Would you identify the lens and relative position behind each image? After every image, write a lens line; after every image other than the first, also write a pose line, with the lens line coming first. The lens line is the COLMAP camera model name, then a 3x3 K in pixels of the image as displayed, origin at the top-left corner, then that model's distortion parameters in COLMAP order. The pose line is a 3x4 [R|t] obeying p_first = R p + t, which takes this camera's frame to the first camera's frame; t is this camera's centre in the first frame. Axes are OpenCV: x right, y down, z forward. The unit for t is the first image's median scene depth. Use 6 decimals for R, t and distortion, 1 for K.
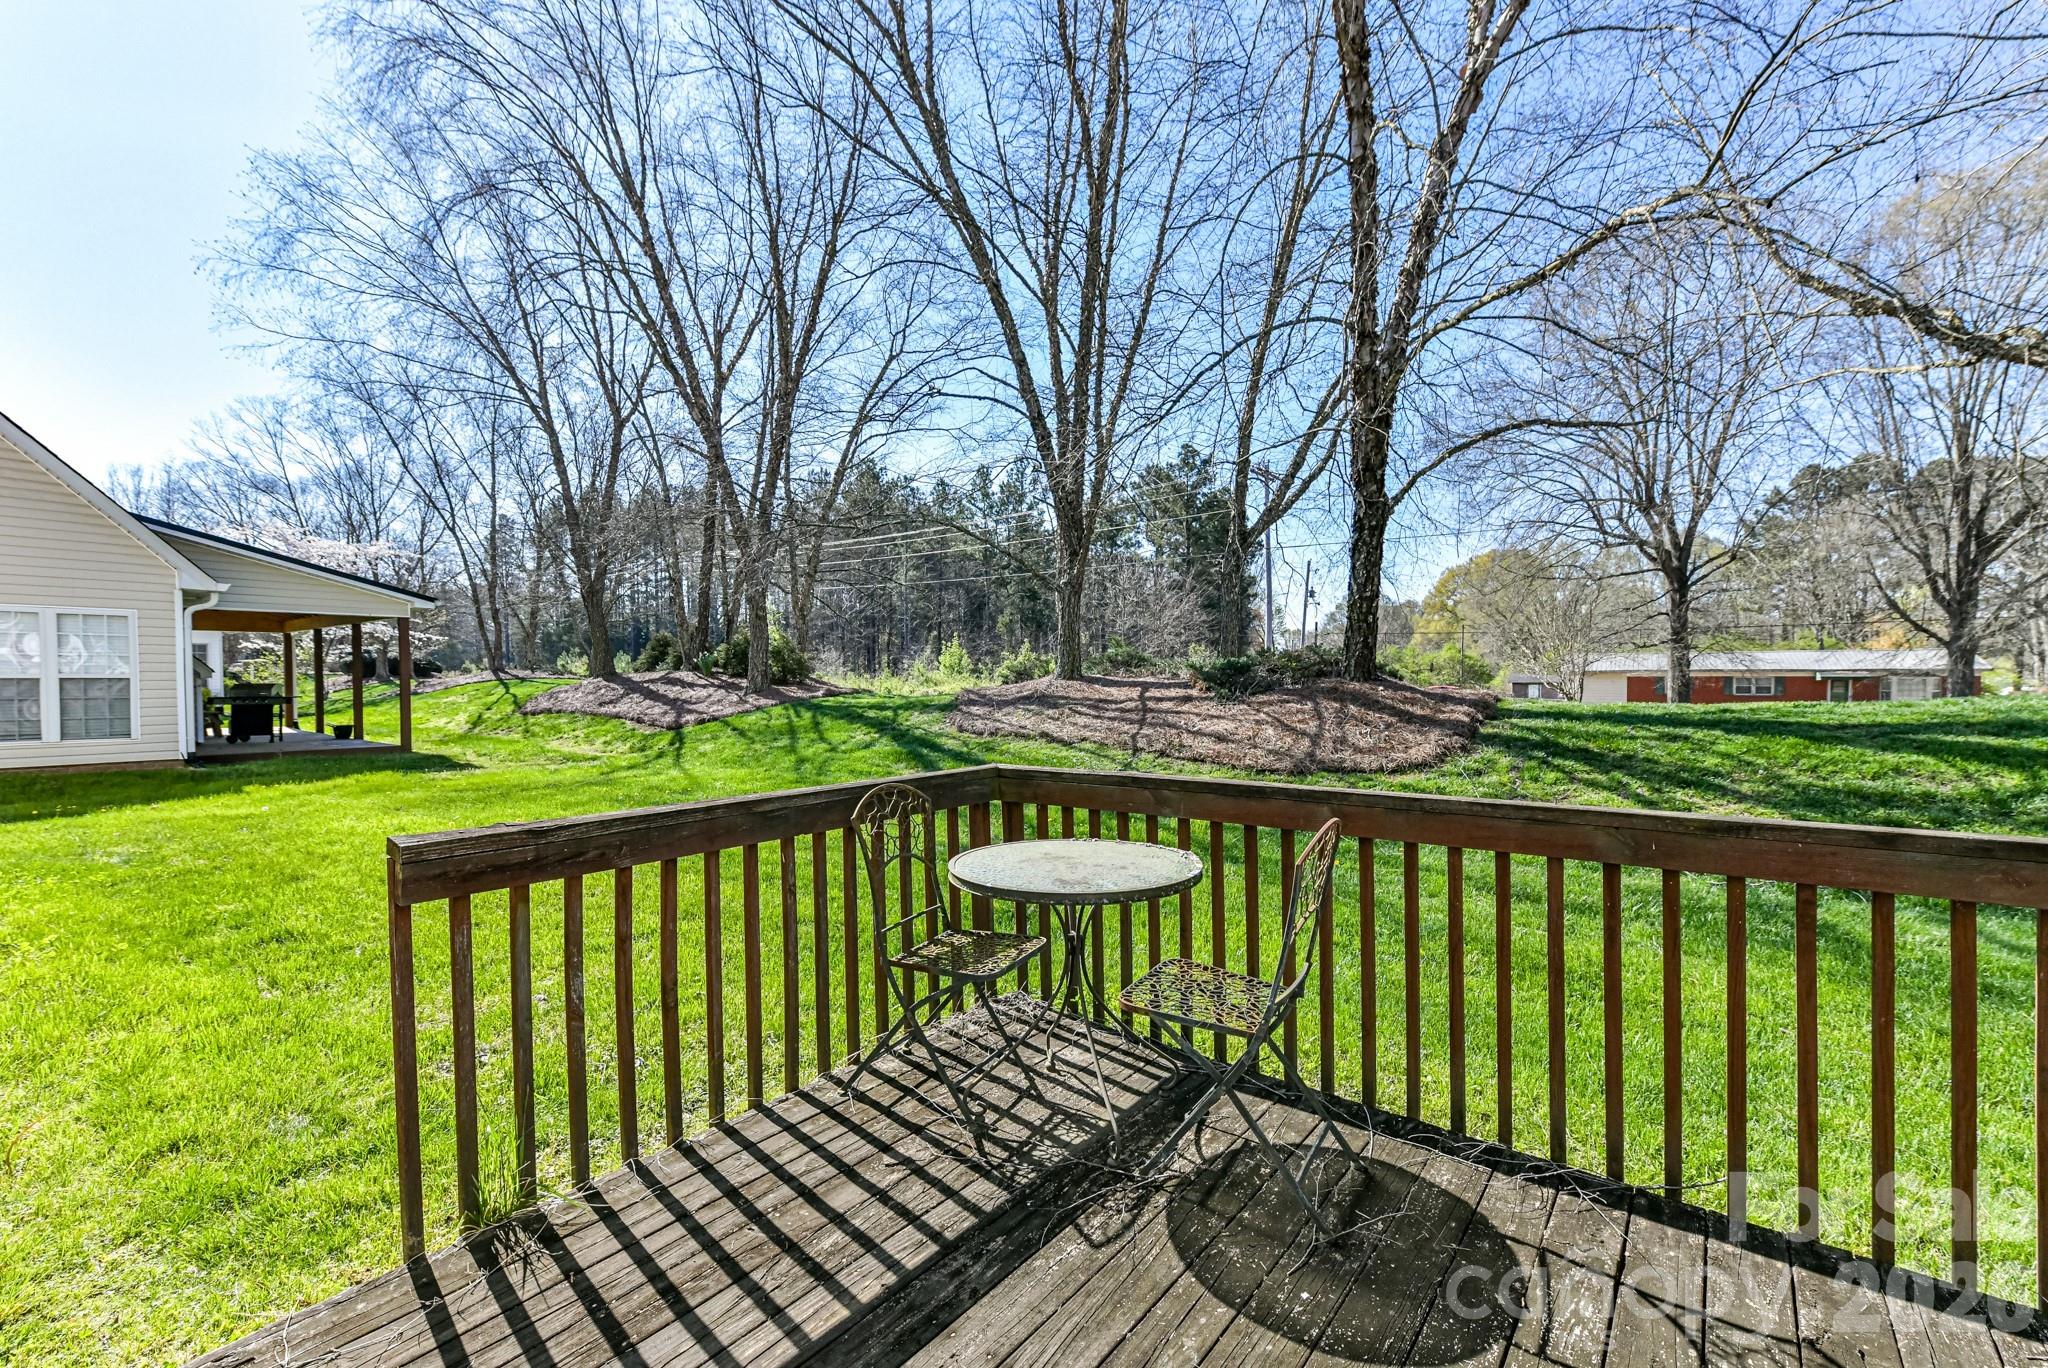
lens RADIAL K [[813.3, 0, 1024.0], [0, 813.3, 684.0], [0, 0, 1]] dist [0.001351, -0.000367]
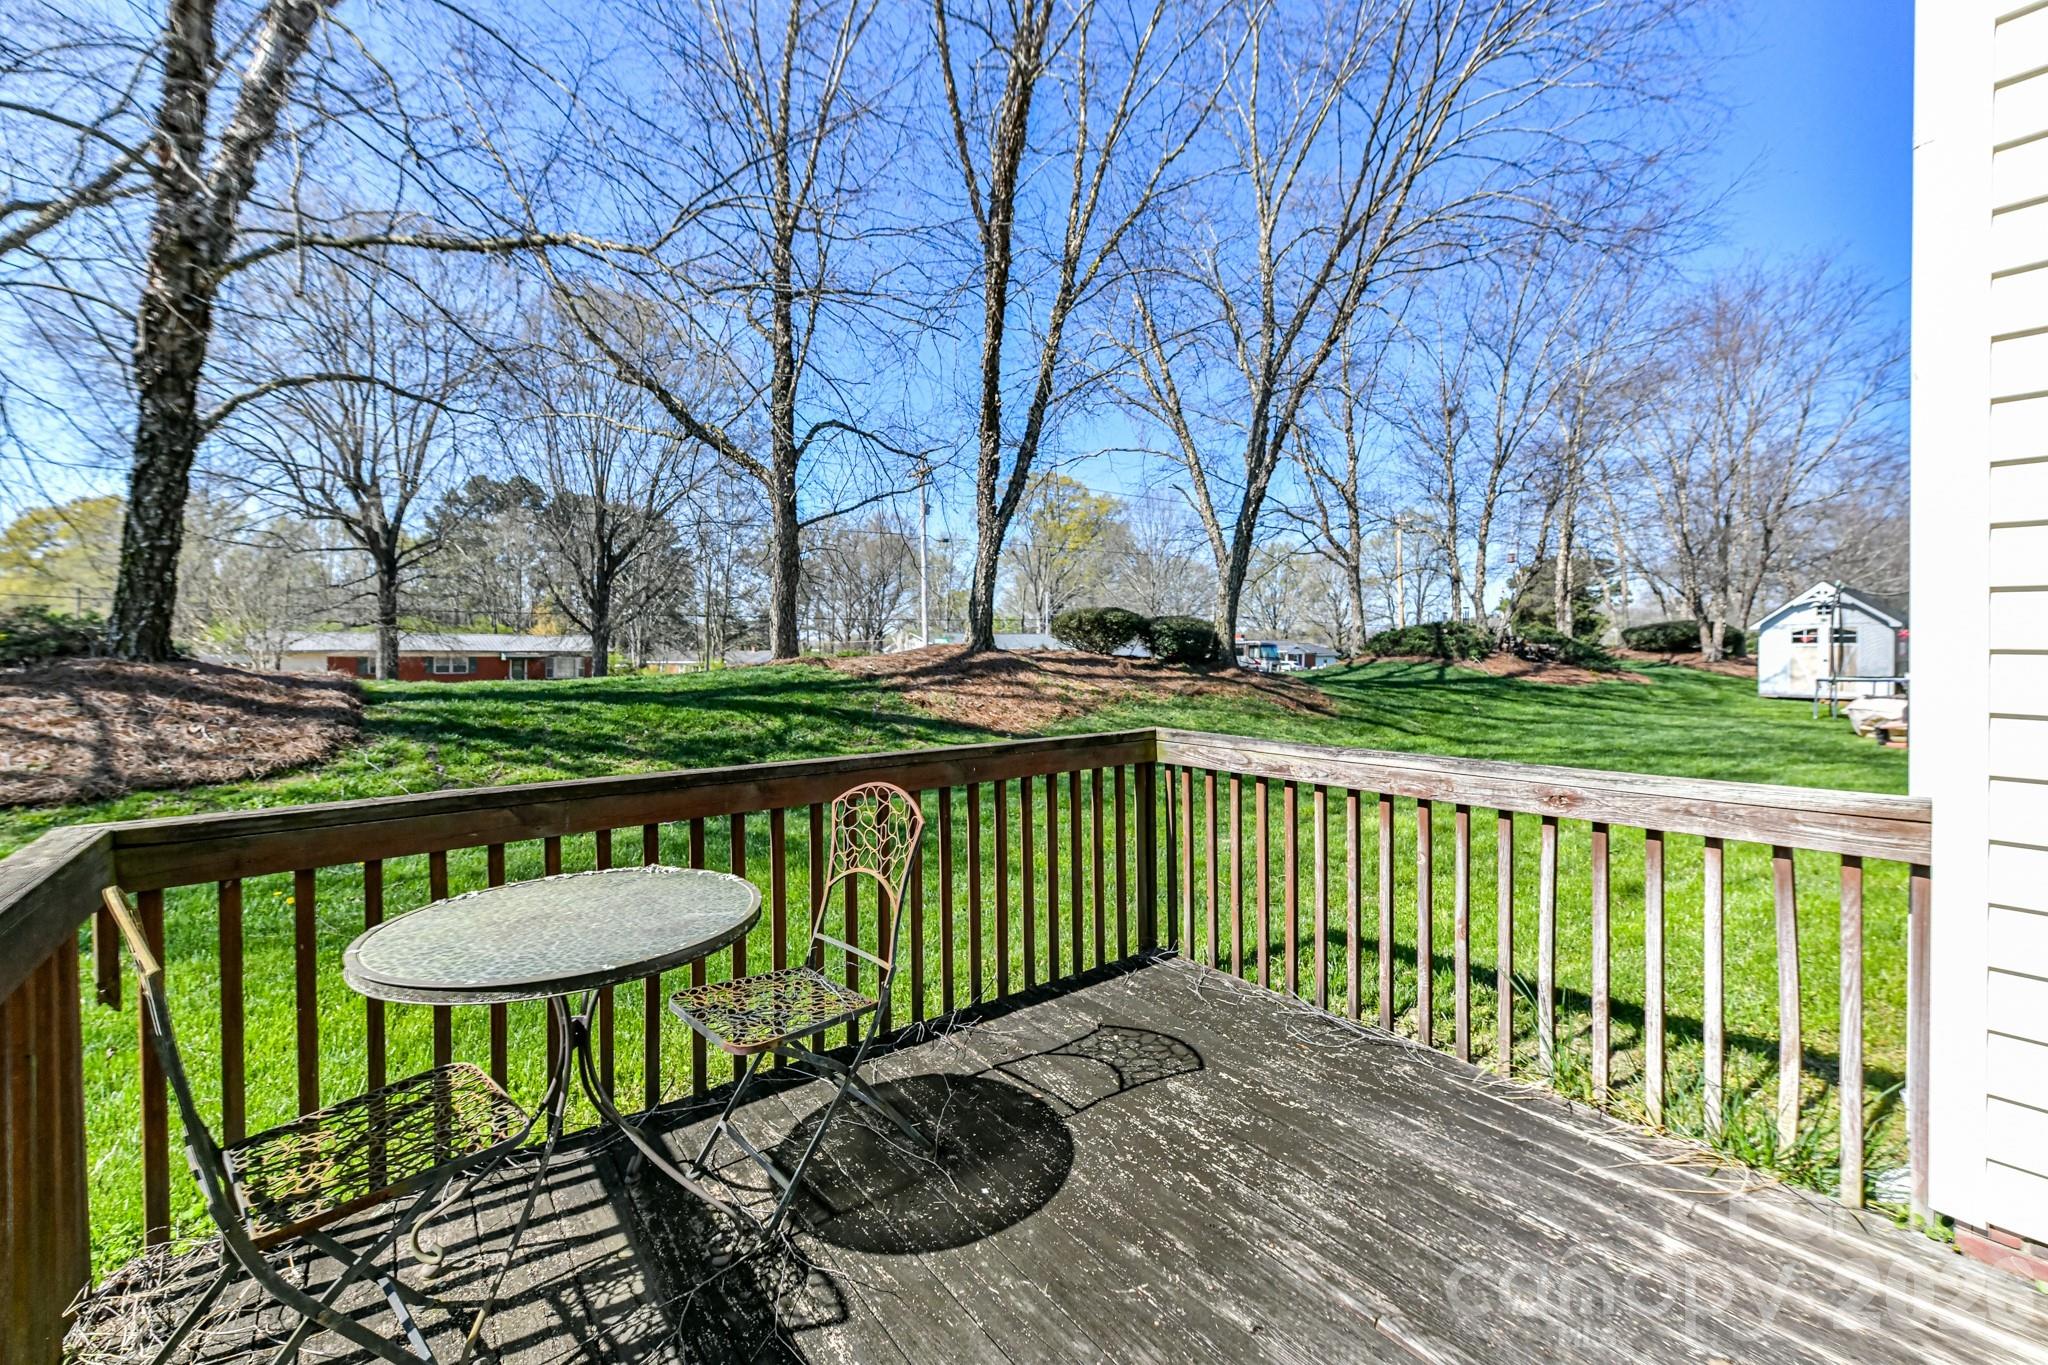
lens RADIAL K [[846.2, 0, 963.3], [0, 846.2, 661.3], [0, 0, 1]] dist [0.000021, -0.000158]
pose [[0.261749, -0.003951, 0.965128, -0.137364], [0.007603, 0.999969, 0.002031, -0.000230], [-0.965106, 0.006806, 0.261771, 0.119772]]
